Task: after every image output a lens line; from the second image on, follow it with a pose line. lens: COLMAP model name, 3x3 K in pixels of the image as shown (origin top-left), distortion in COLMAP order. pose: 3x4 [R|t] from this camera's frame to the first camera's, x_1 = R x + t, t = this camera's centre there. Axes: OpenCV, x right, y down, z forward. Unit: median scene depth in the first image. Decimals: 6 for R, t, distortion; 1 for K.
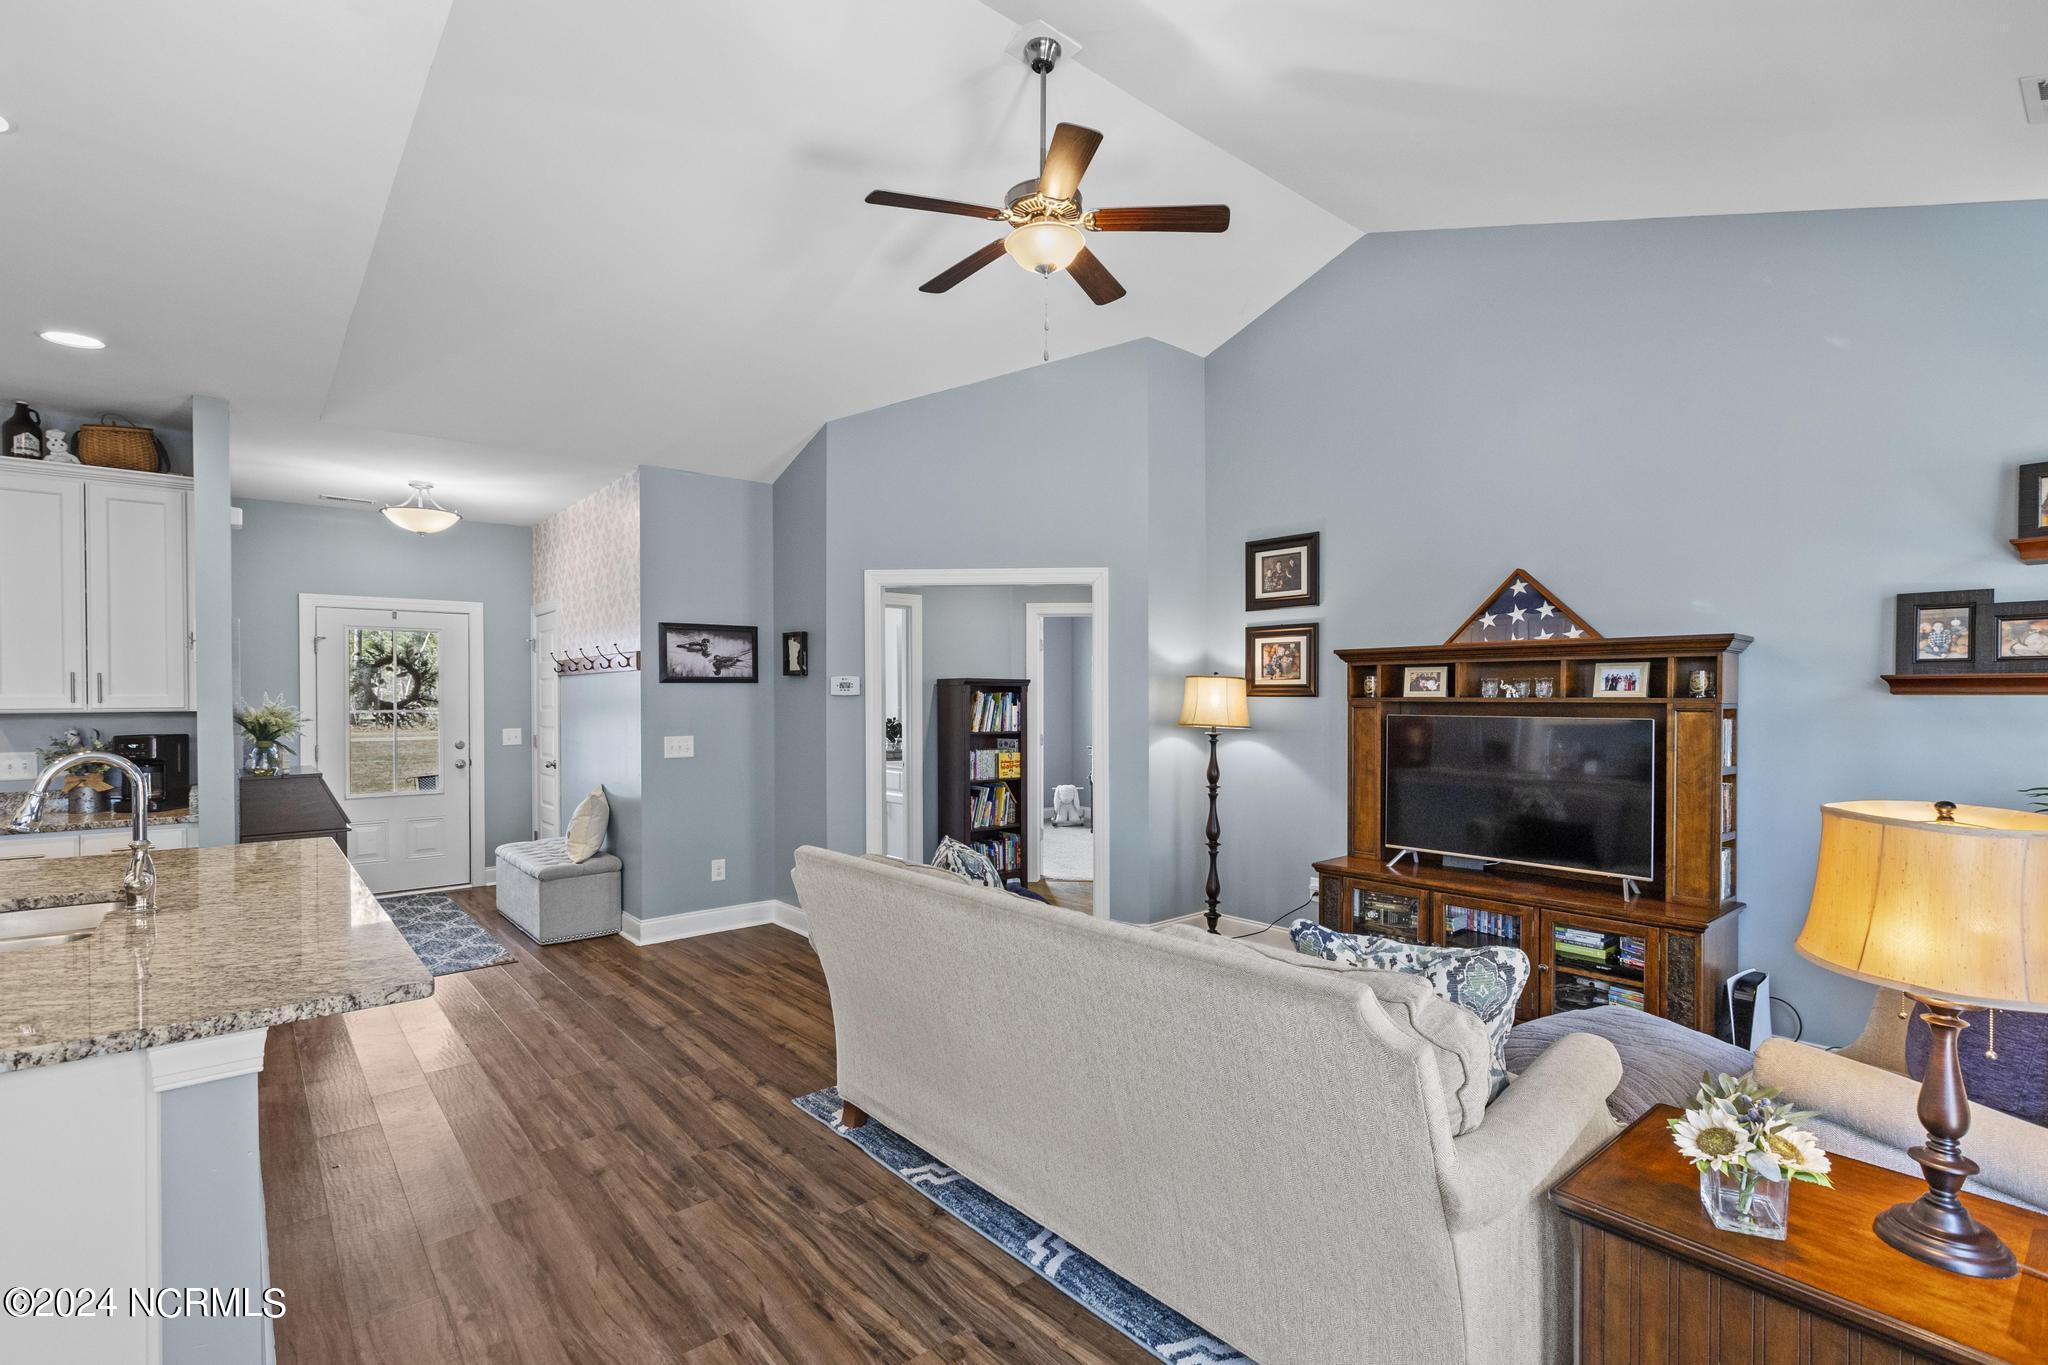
lens RADIAL K [[936.5, 0, 1025.3], [0, 936.5, 700.9], [0, 0, 1]] dist [0.002677, 0.000204]
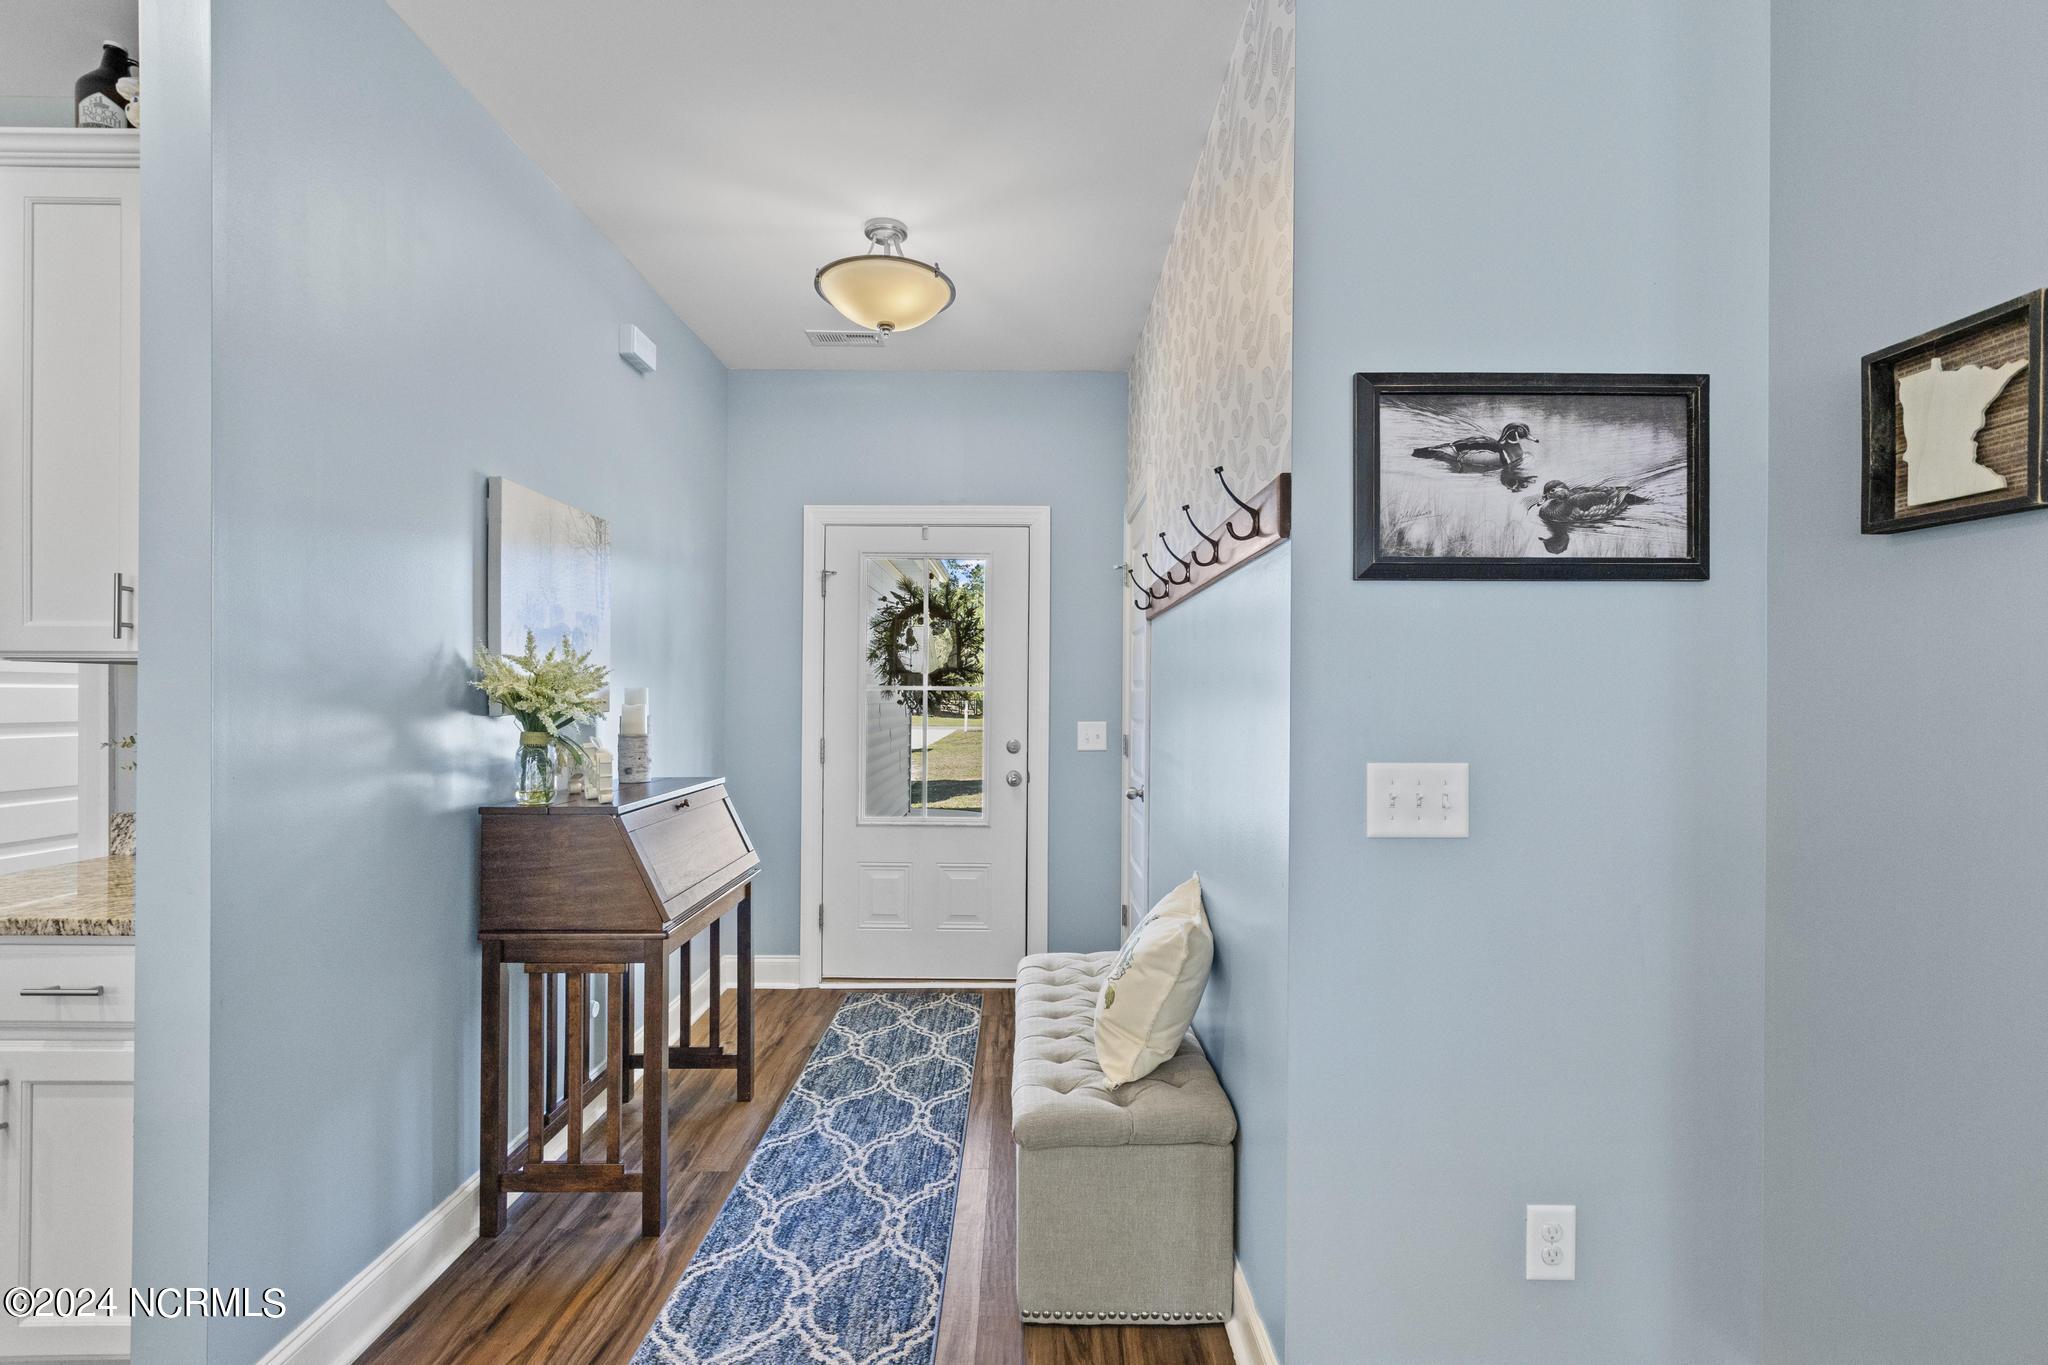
lens RADIAL K [[914.1, 0, 1030.8], [0, 914.1, 689.6], [0, 0, 1]] dist [0.002123, 0.000404]
pose [[0.766608, 0.006867, -0.642079, -0.299510], [-0.013775, 0.999889, -0.005754, 0.018993], [0.641968, 0.013256, 0.766617, 0.756398]]
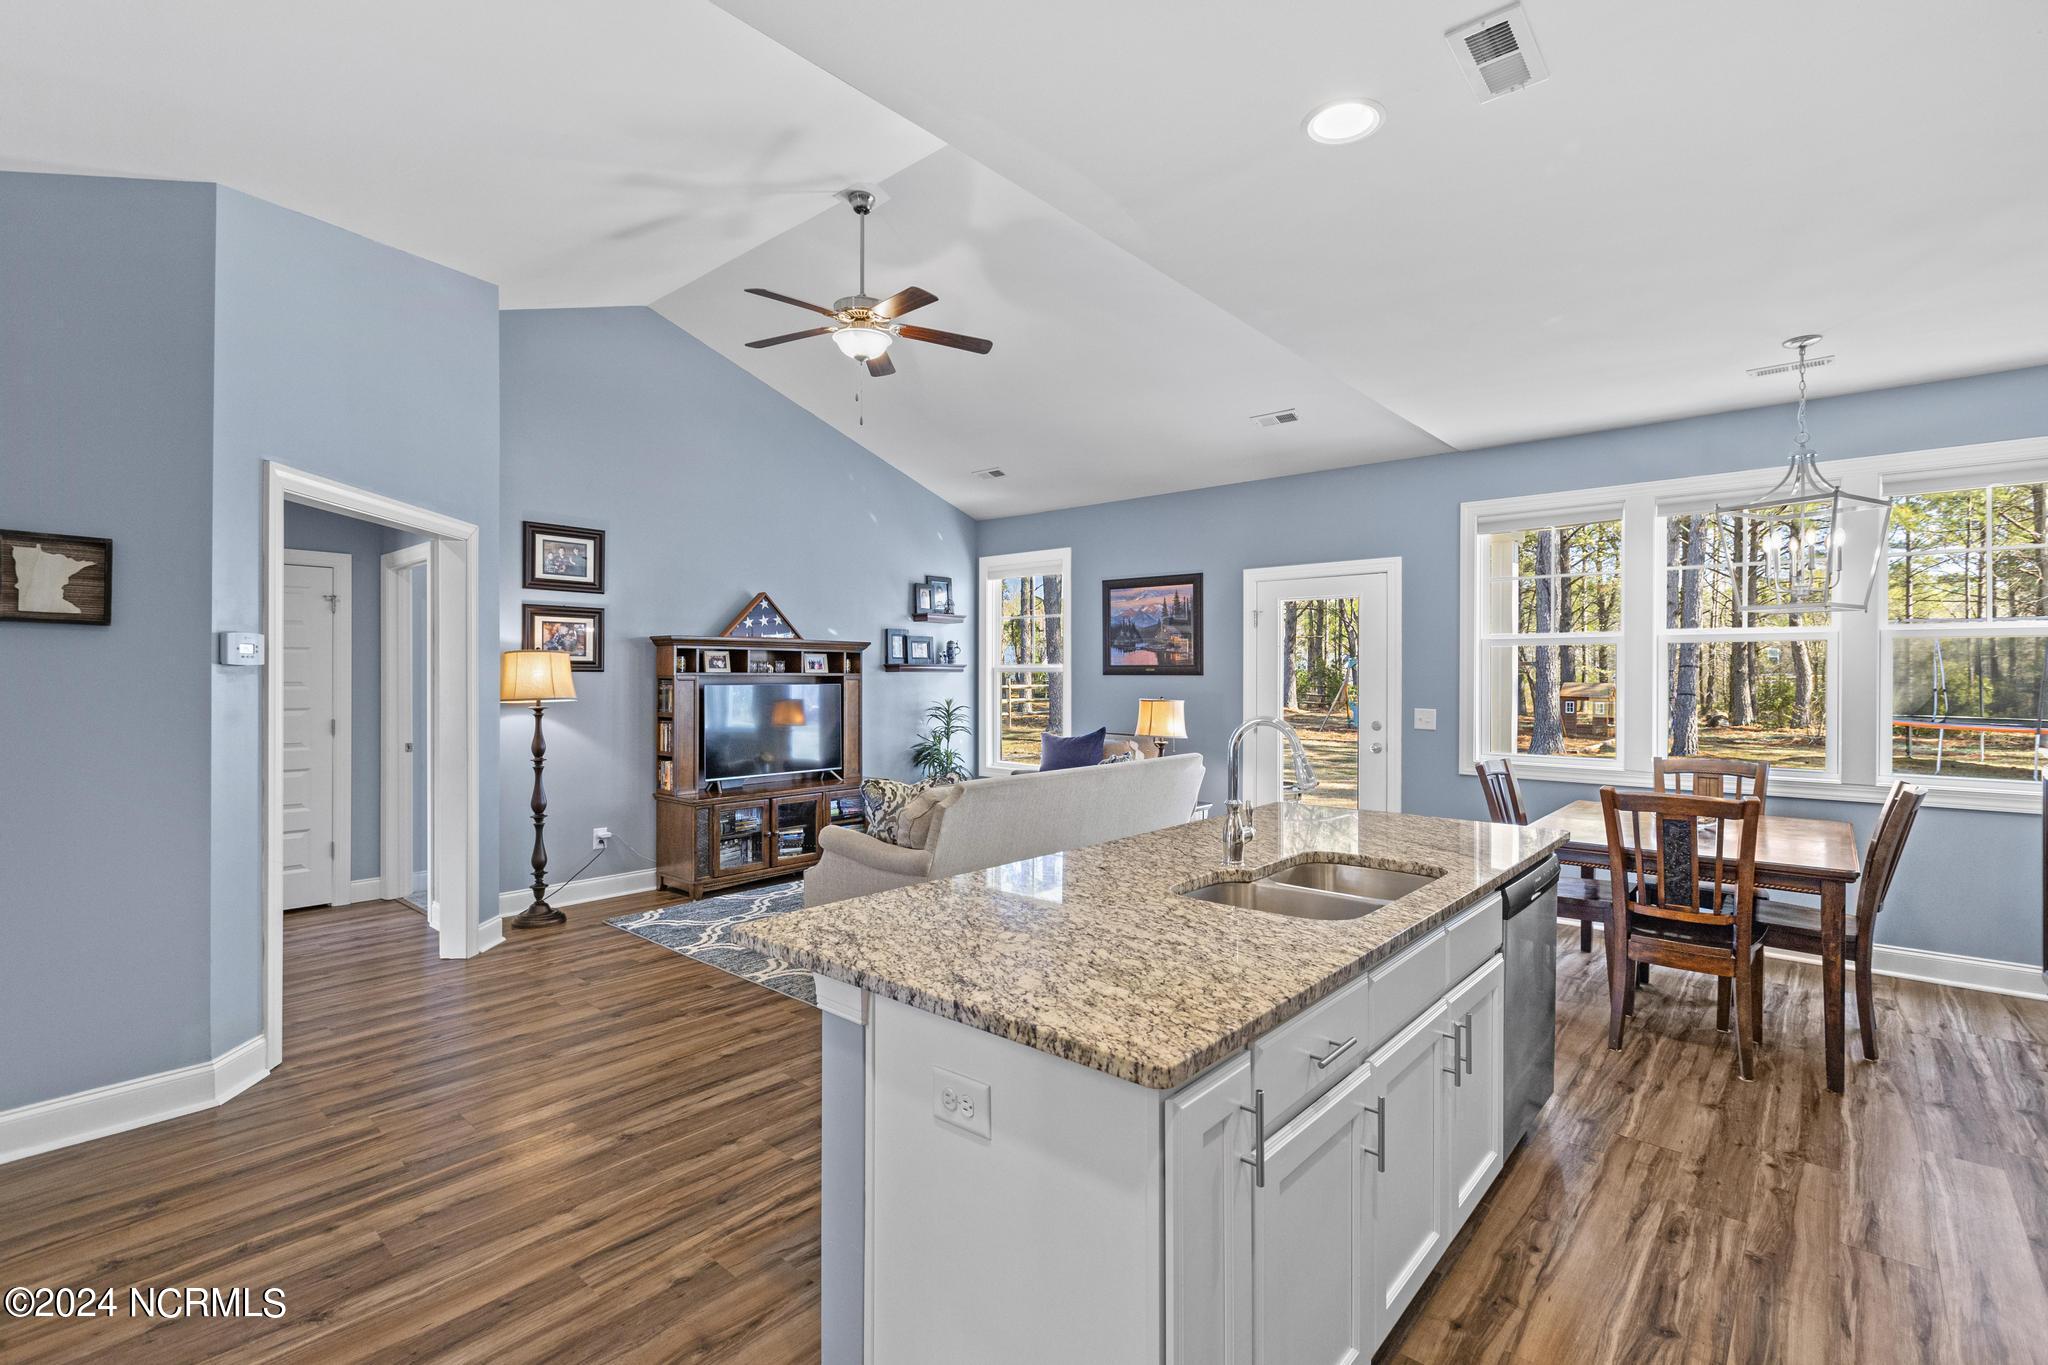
lens RADIAL K [[927.9, 0, 1030.8], [0, 927.9, 674.3], [0, 0, 1]] dist [0.001108, 0.000360]
pose [[-0.150107, 0.001964, 0.988668, -0.876059], [0.003819, 0.999992, -0.001407, 0.002293], [-0.988662, 0.003564, -0.150113, 0.622463]]
